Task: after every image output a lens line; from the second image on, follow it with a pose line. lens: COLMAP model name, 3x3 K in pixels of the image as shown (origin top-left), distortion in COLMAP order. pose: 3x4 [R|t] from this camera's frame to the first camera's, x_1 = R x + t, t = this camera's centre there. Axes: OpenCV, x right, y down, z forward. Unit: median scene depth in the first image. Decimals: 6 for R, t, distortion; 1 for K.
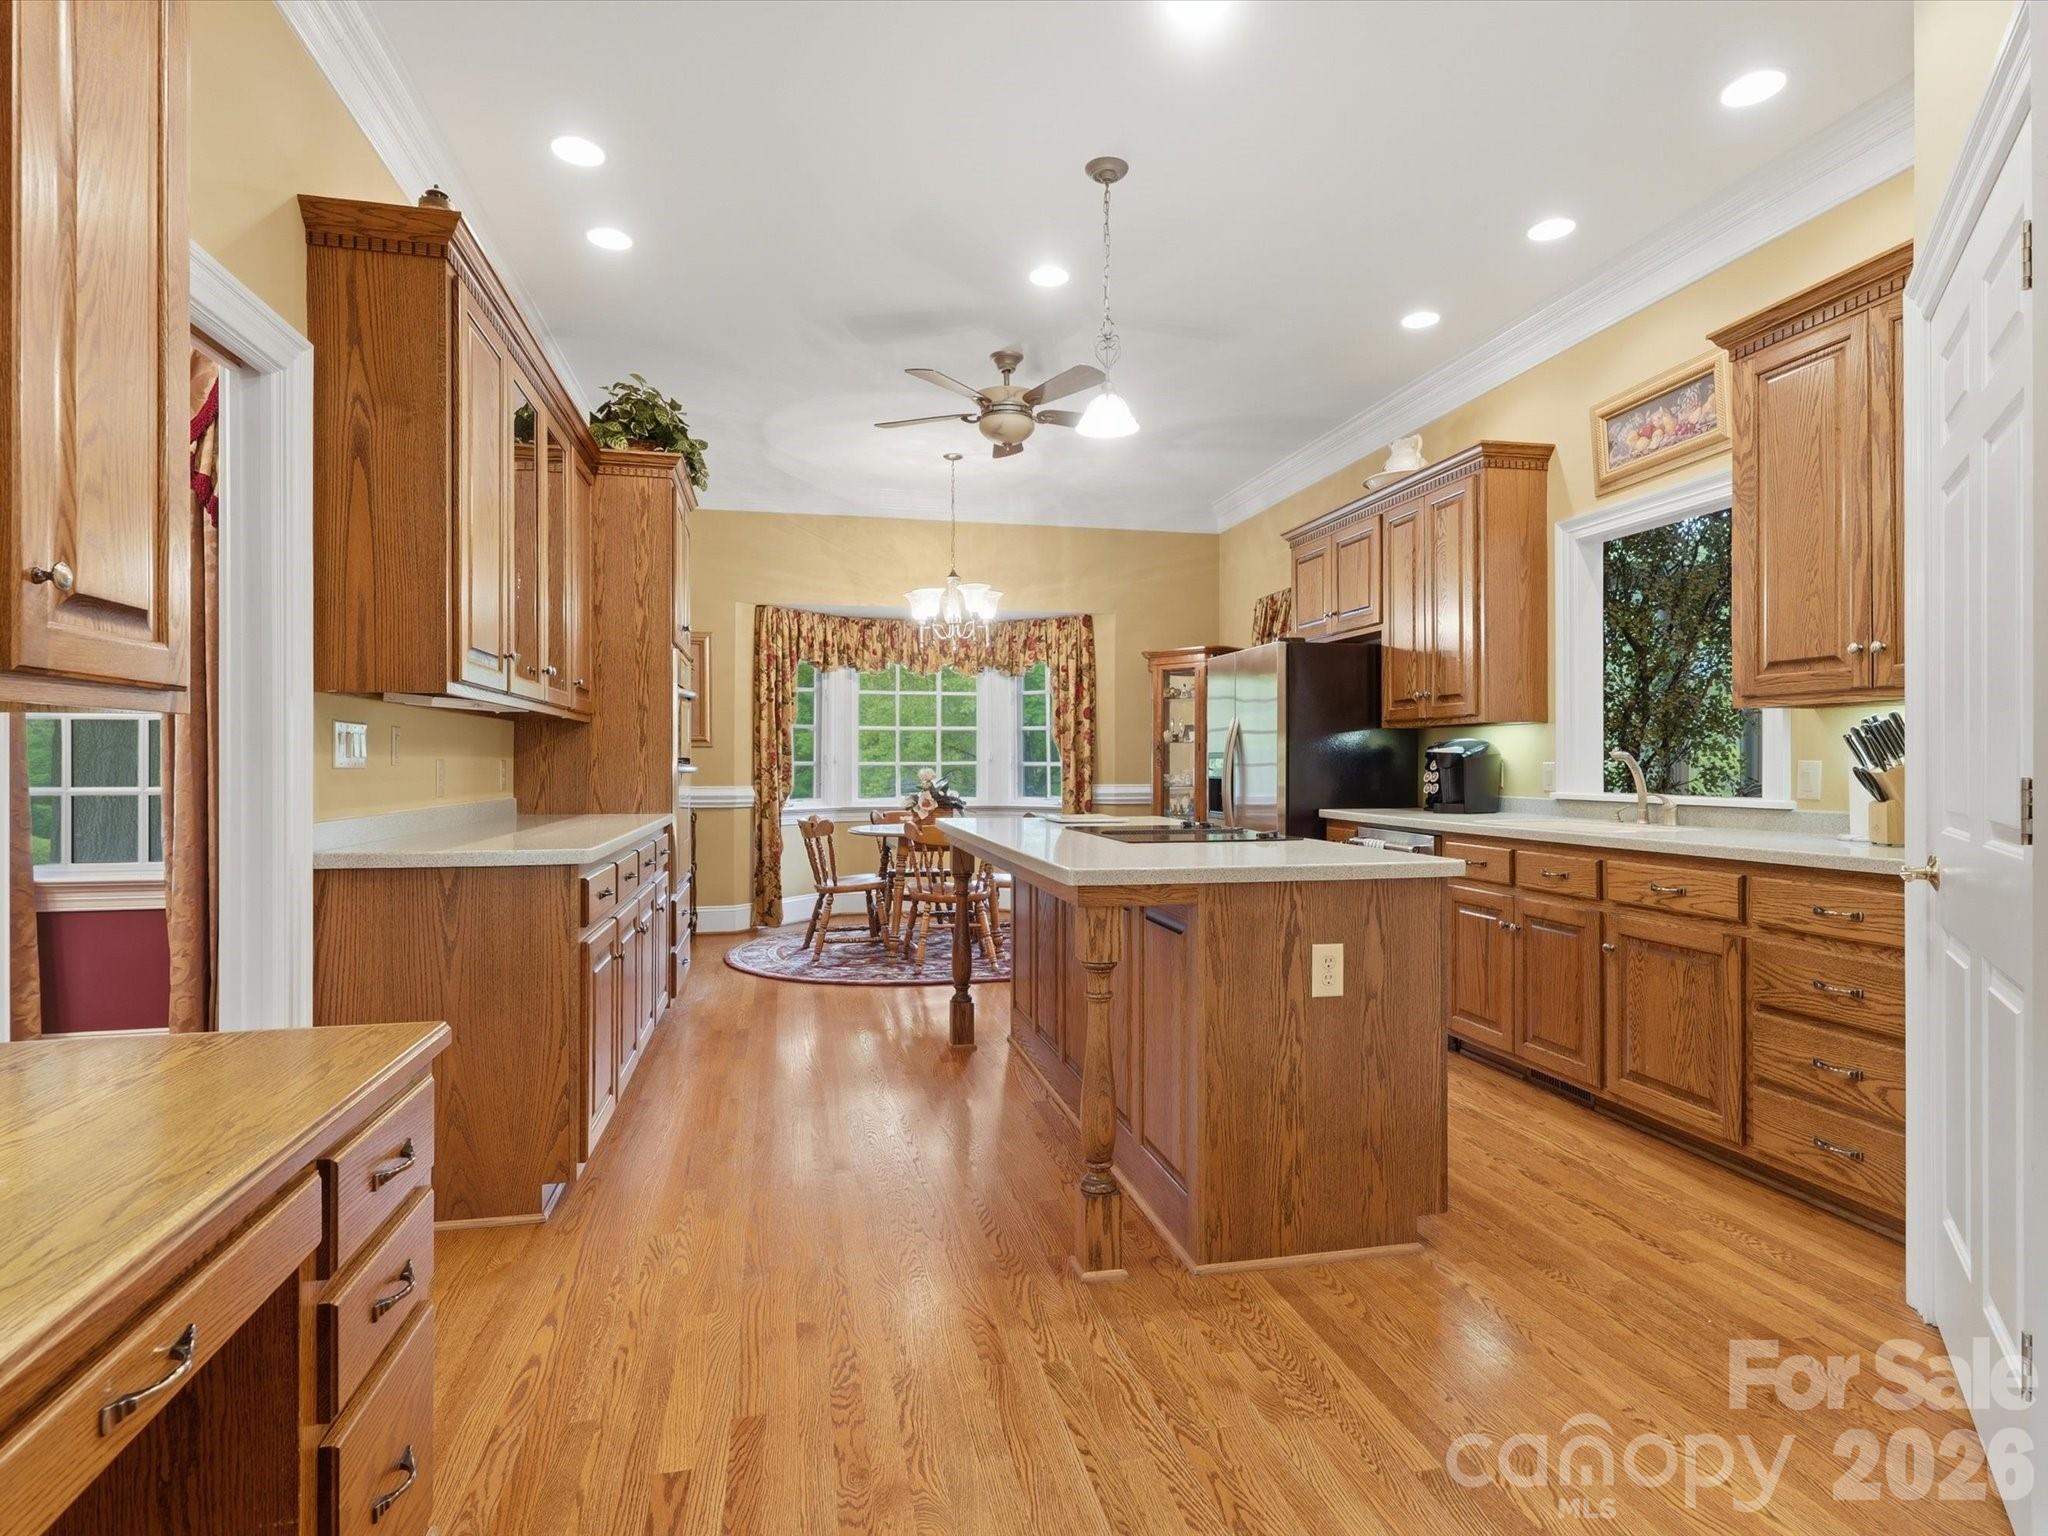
lens RADIAL K [[1097.2, 0, 1020.6], [0, 1097.2, 763.3], [0, 0, 1]] dist [0.004962, 0.001587]
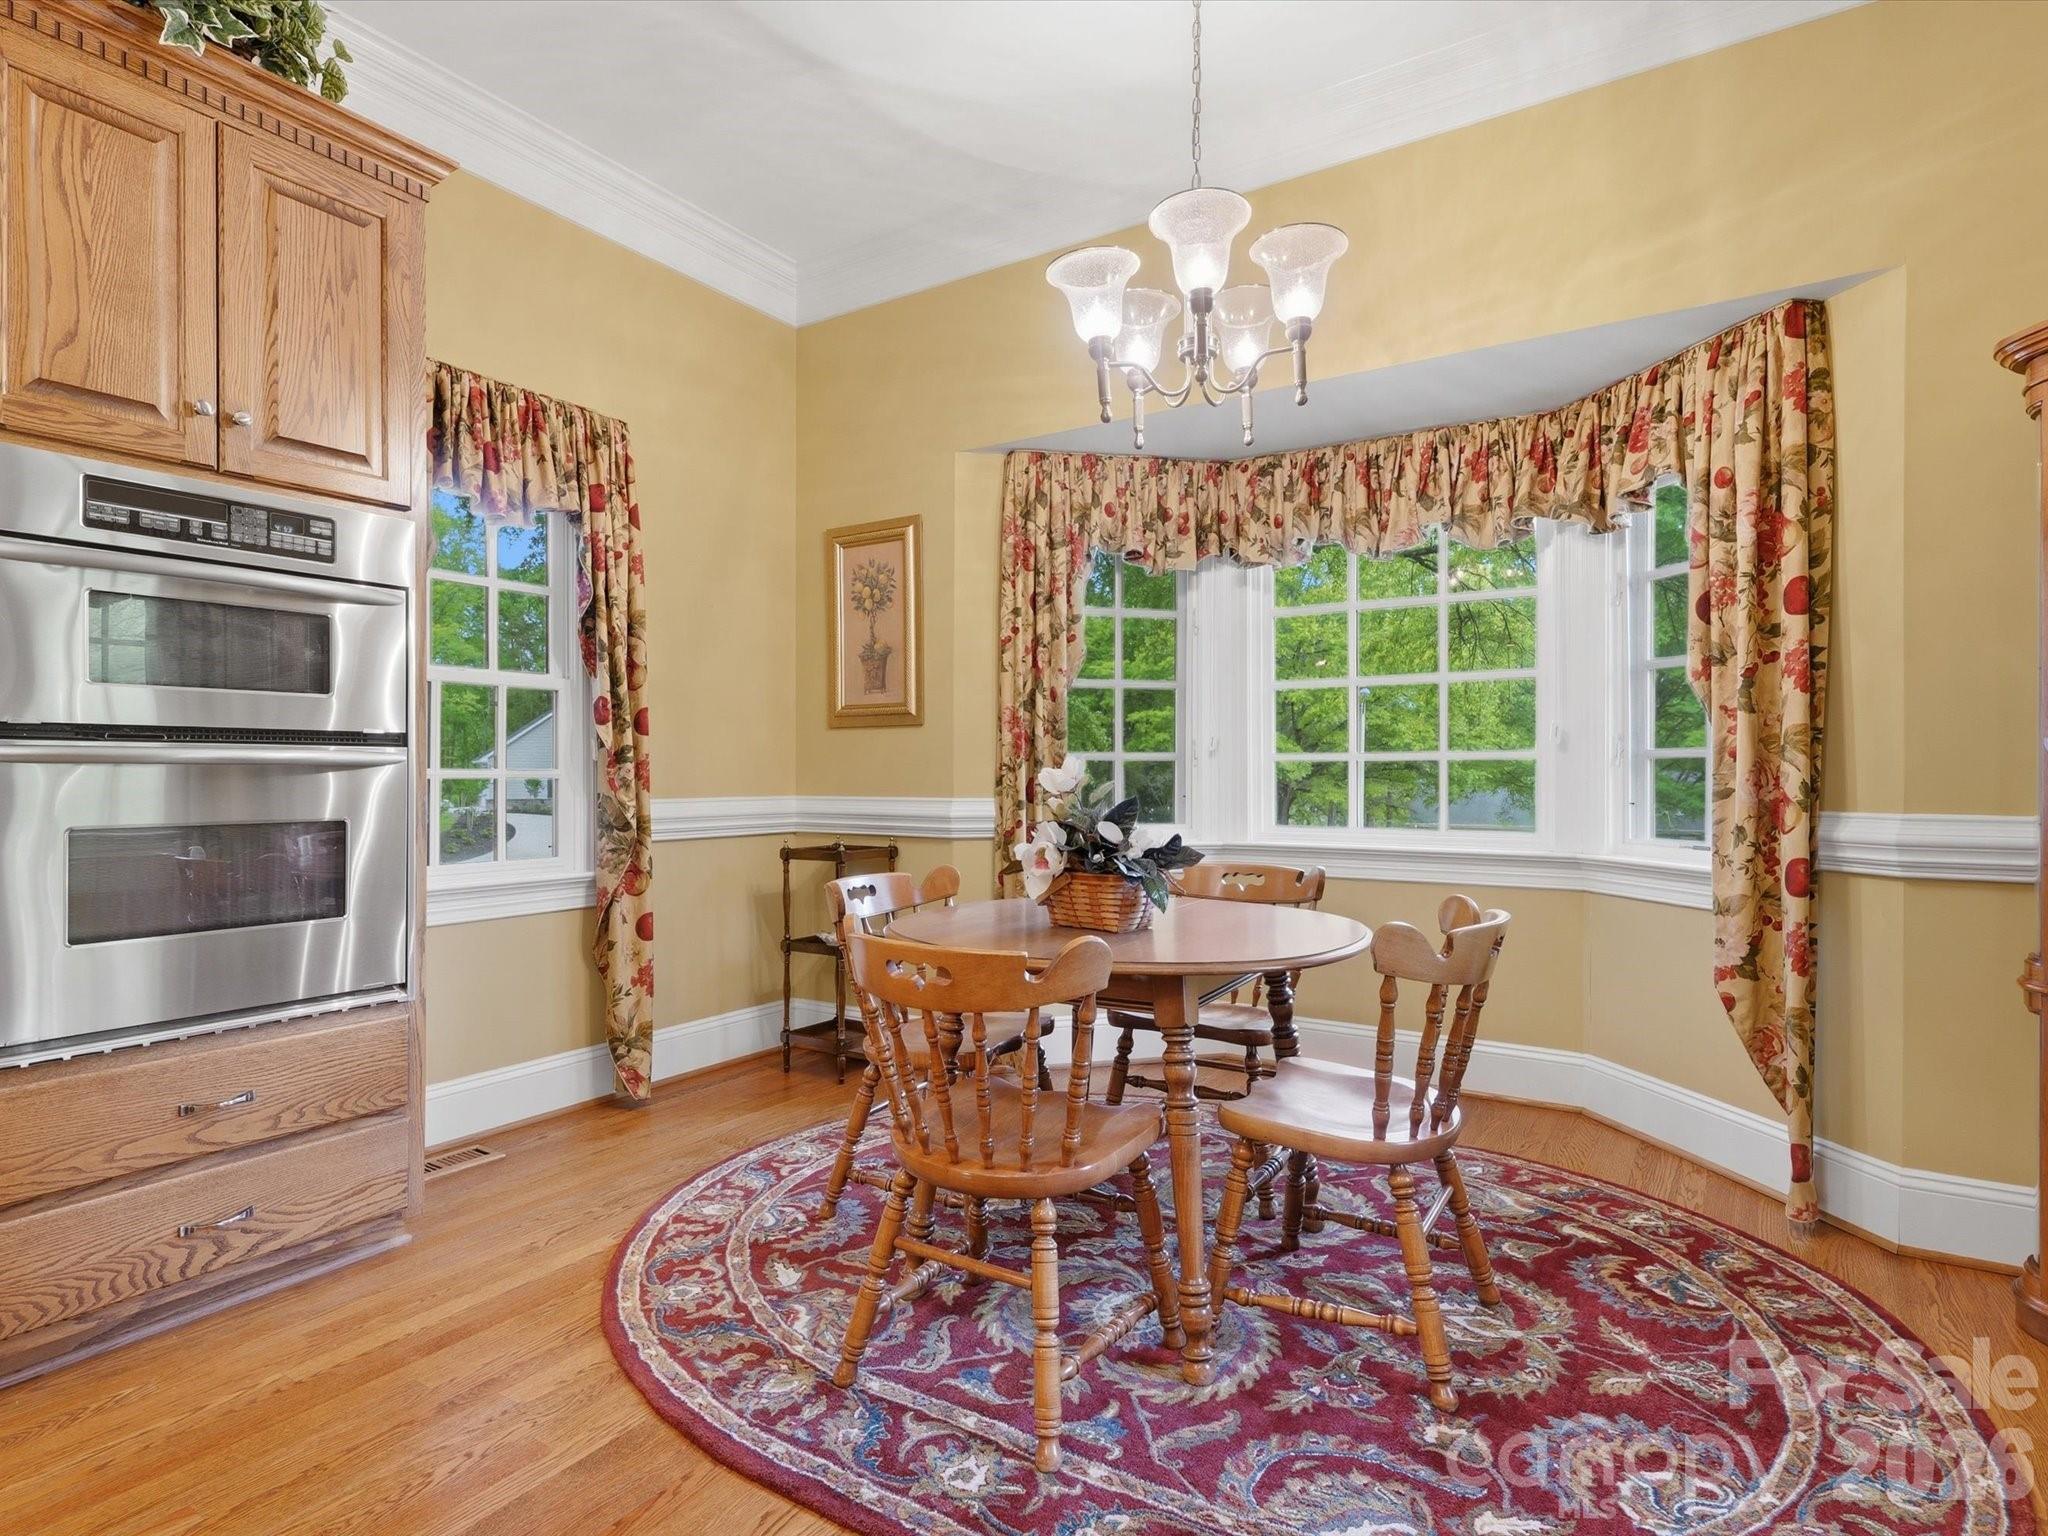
lens RADIAL K [[1097.2, 0, 1025.5], [0, 1097.2, 781.2], [0, 0, 1]] dist [0.004962, 0.001587]
pose [[0.696118, 0.007310, -0.717890, 0.137032], [-0.000193, 0.999950, 0.009995, 0.006882], [0.717927, -0.006820, 0.696084, 0.599261]]
